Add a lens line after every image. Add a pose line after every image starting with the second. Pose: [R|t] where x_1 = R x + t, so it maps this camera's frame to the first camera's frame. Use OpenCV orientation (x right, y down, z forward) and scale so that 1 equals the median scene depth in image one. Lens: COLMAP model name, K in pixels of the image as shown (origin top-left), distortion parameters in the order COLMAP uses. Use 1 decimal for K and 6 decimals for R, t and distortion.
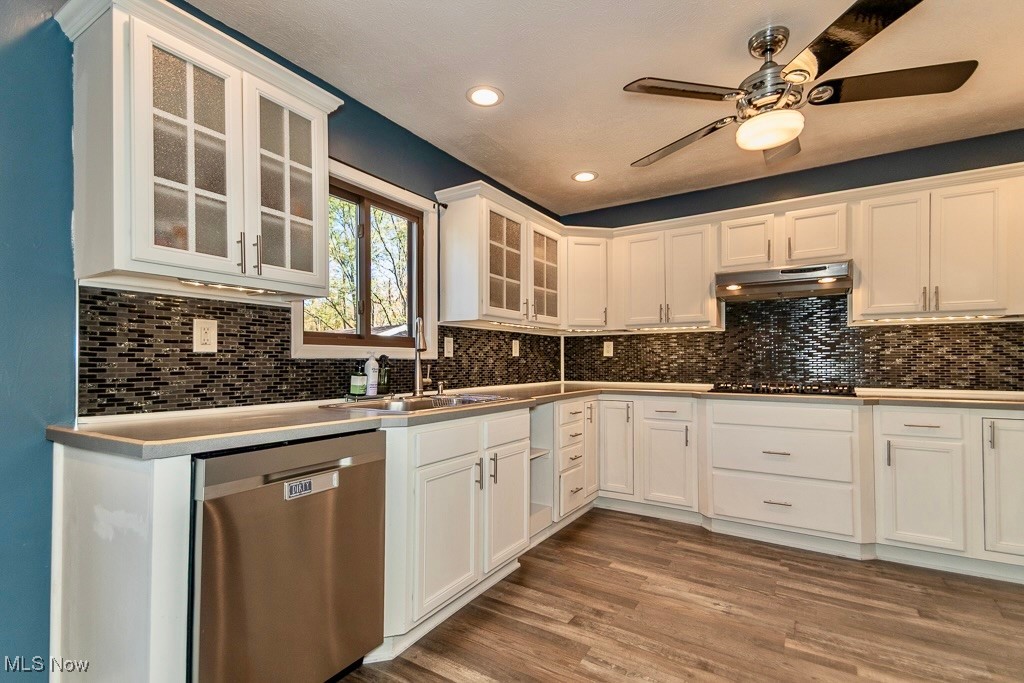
lens RADIAL K [[479.2, 0, 507.0], [0, 479.2, 345.4], [0, 0, 1]] dist [0.041670, -0.000316]
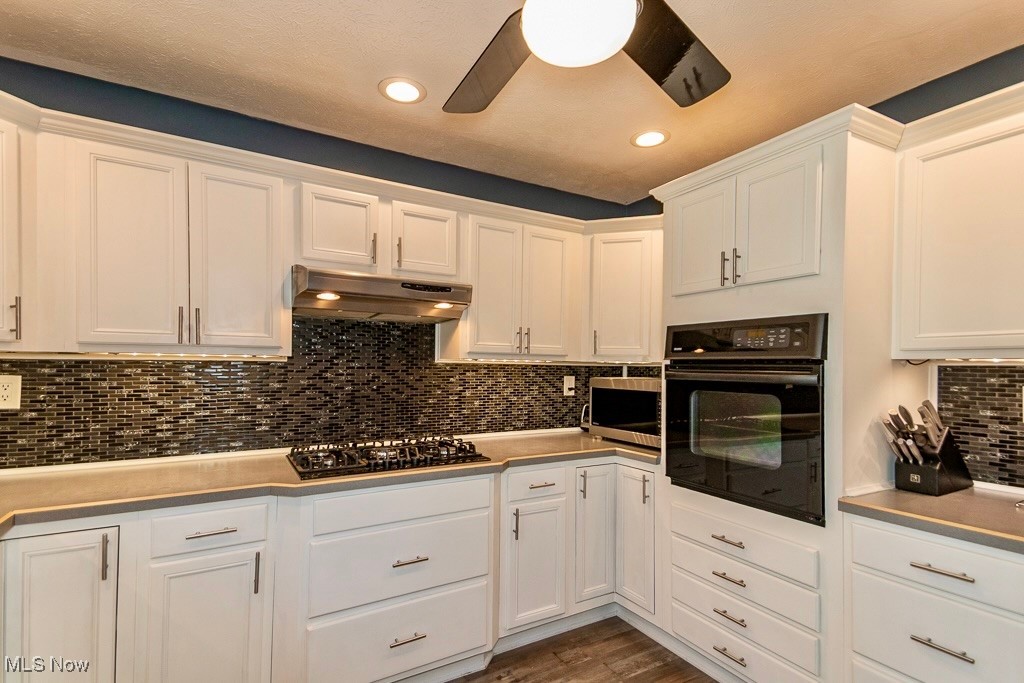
lens RADIAL K [[489.8, 0, 510.7], [0, 489.8, 362.5], [0, 0, 1]] dist [0.044383, -0.000336]
pose [[0.454633, 0.015816, 0.890539, 0.018600], [-0.034200, 0.999415, -0.000290, -0.046284], [-0.890022, -0.030325, 0.454908, 0.545513]]
